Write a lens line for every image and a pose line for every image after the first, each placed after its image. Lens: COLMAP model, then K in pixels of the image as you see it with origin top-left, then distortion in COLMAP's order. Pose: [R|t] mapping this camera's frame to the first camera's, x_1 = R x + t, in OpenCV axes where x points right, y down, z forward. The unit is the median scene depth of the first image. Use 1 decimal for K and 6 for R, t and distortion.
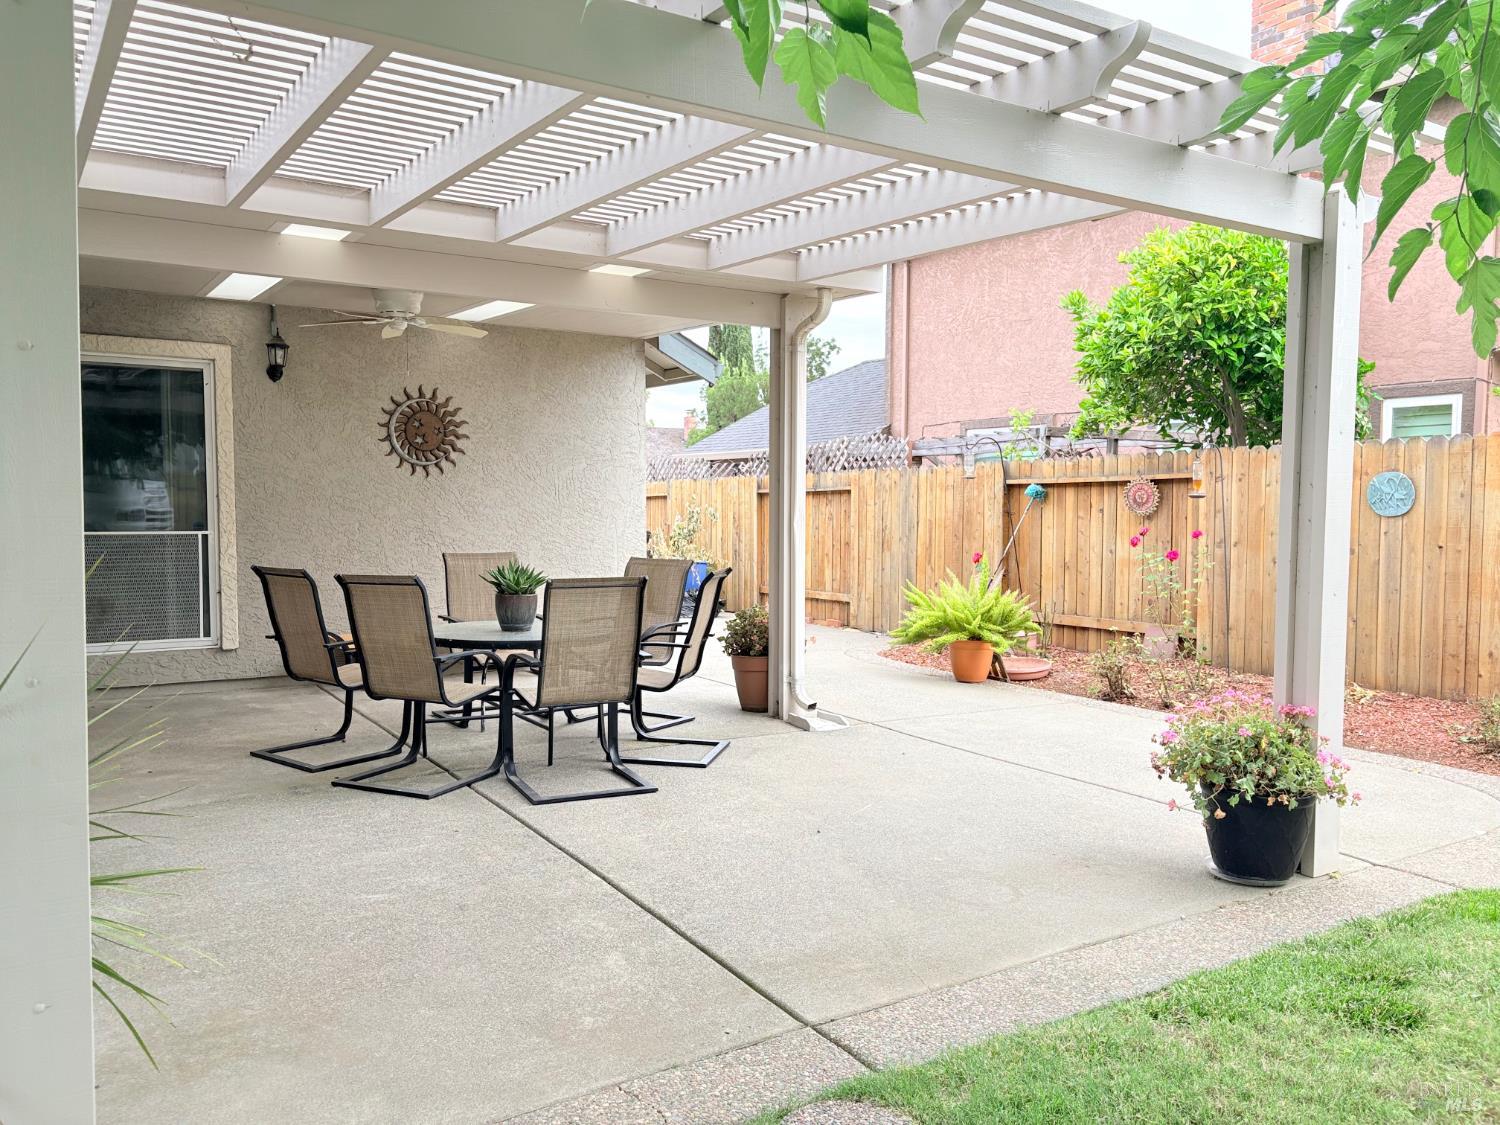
lens RADIAL K [[1136.9, 0, 759.5], [0, 1136.9, 563.7], [0, 0, 1]] dist [0.086782, -0.143478]
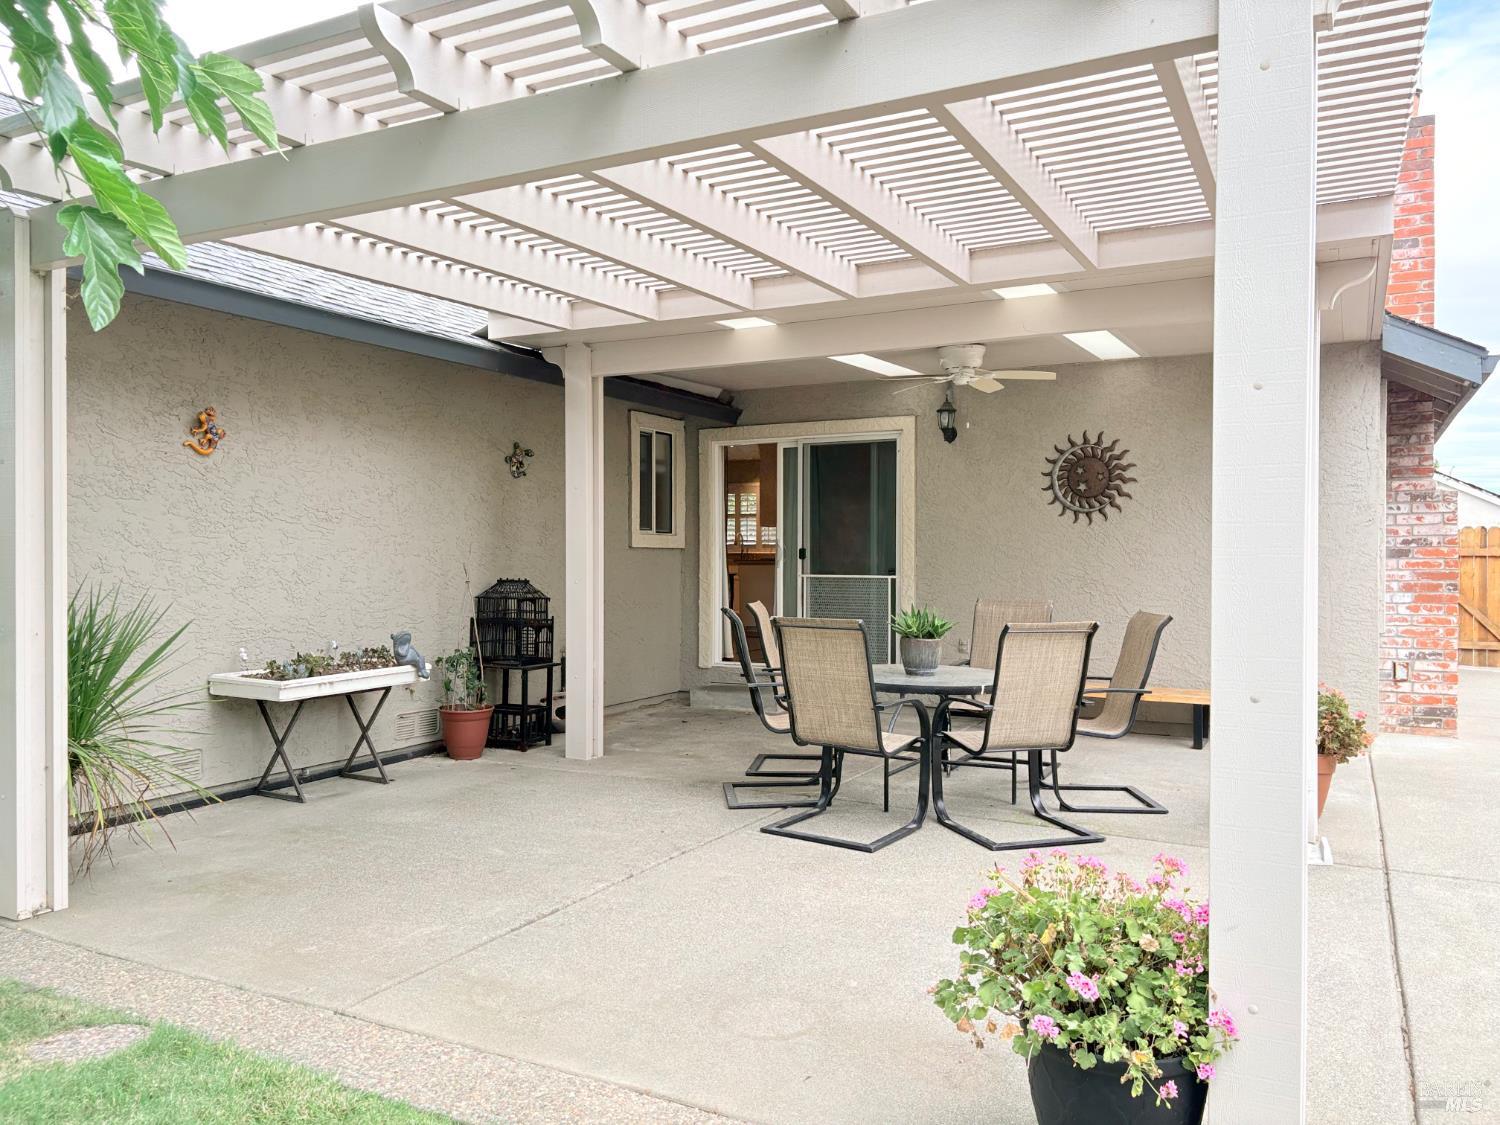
lens RADIAL K [[1136.5, 0, 748.8], [0, 1136.5, 568.2], [0, 0, 1]] dist [0.090559, -0.127113]
pose [[0.491078, 0.004784, -0.871103, 0.424696], [-0.045153, 0.998780, -0.019970, -0.005907], [0.869945, 0.049140, 0.490695, 0.277558]]
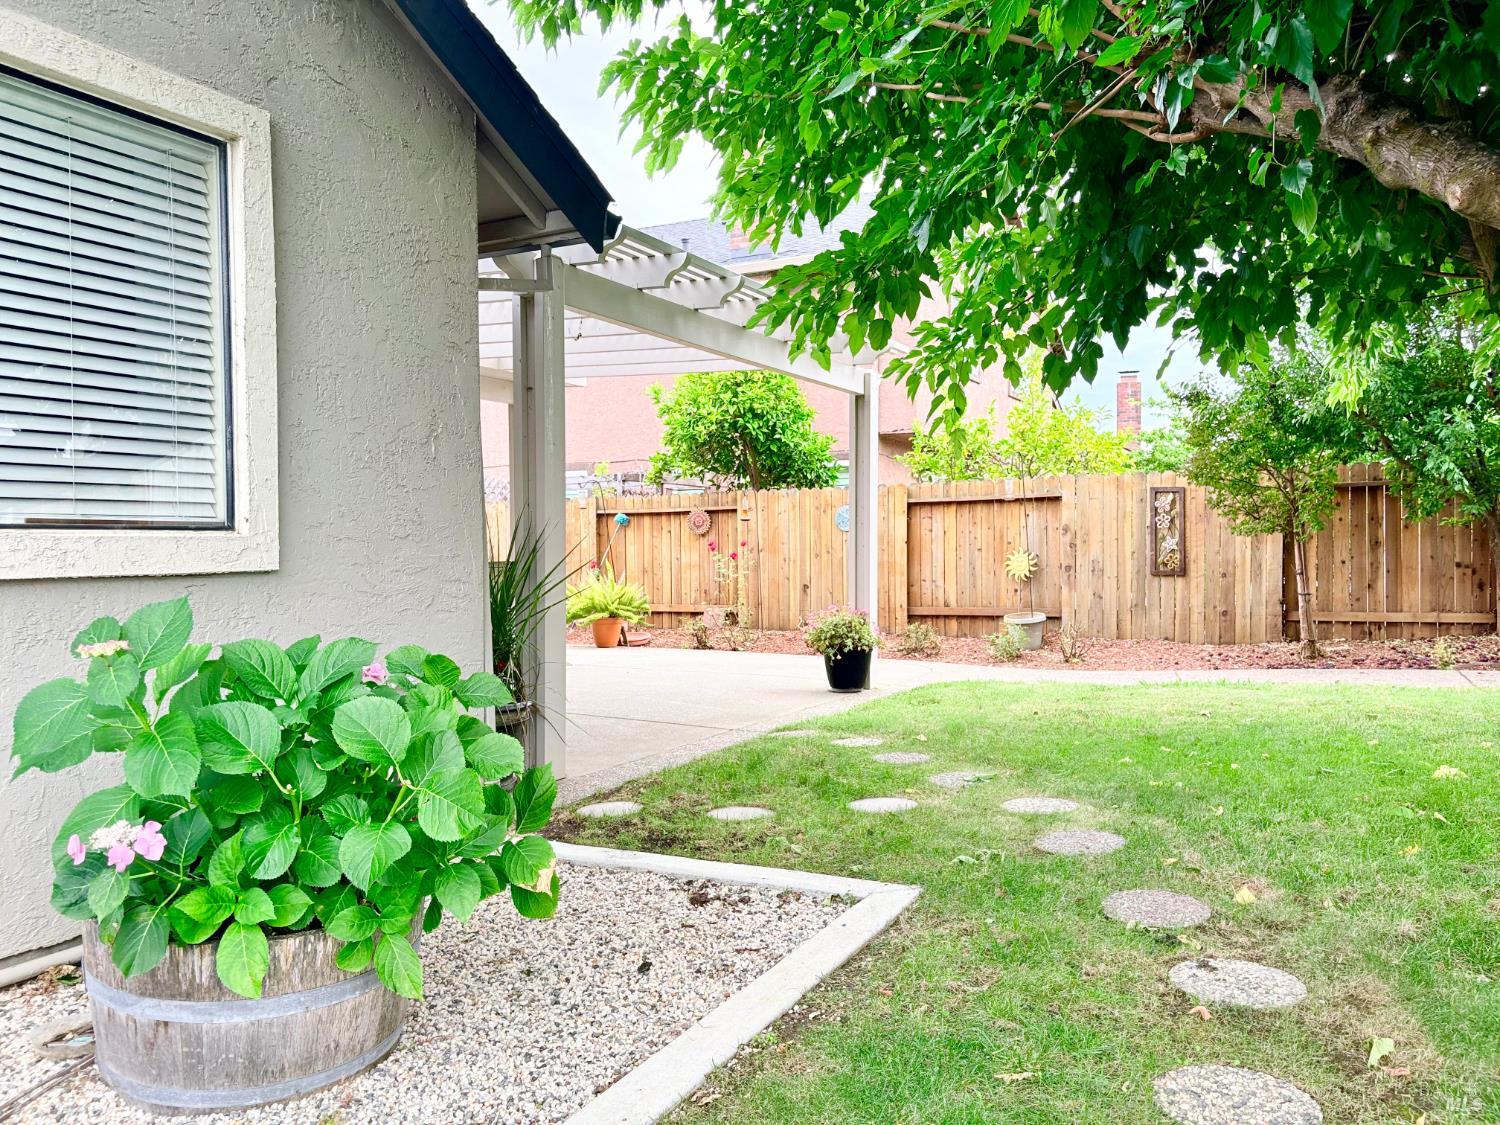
lens RADIAL K [[1136.9, 0, 759.5], [0, 1136.9, 563.7], [0, 0, 1]] dist [0.086782, -0.143478]
pose [[0.872891, -0.017192, 0.487612, -0.369820], [0.034225, 0.999075, -0.026043, 0.043590], [-0.486713, 0.039421, 0.872672, -0.386407]]
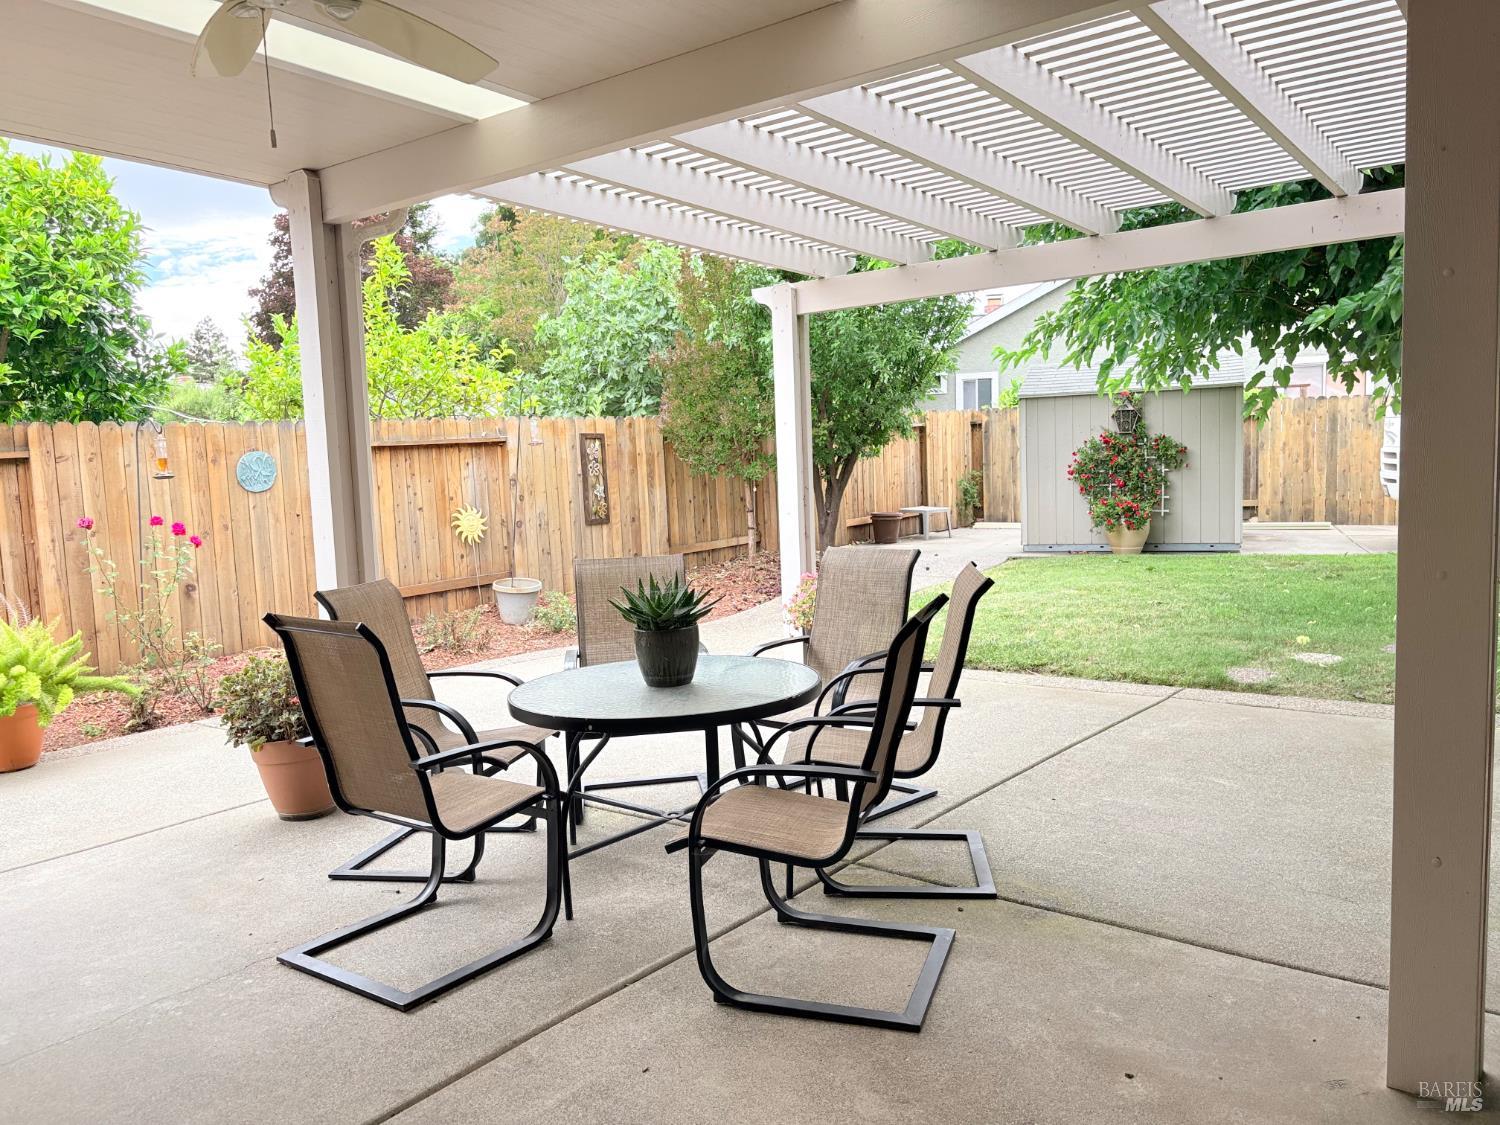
lens RADIAL K [[1136.9, 0, 759.5], [0, 1136.9, 563.7], [0, 0, 1]] dist [0.086782, -0.143478]
pose [[-0.336018, -0.081542, 0.938319, -0.595369], [0.085171, 0.989533, 0.116493, -0.055066], [-0.937997, 0.119061, -0.325556, 0.843628]]
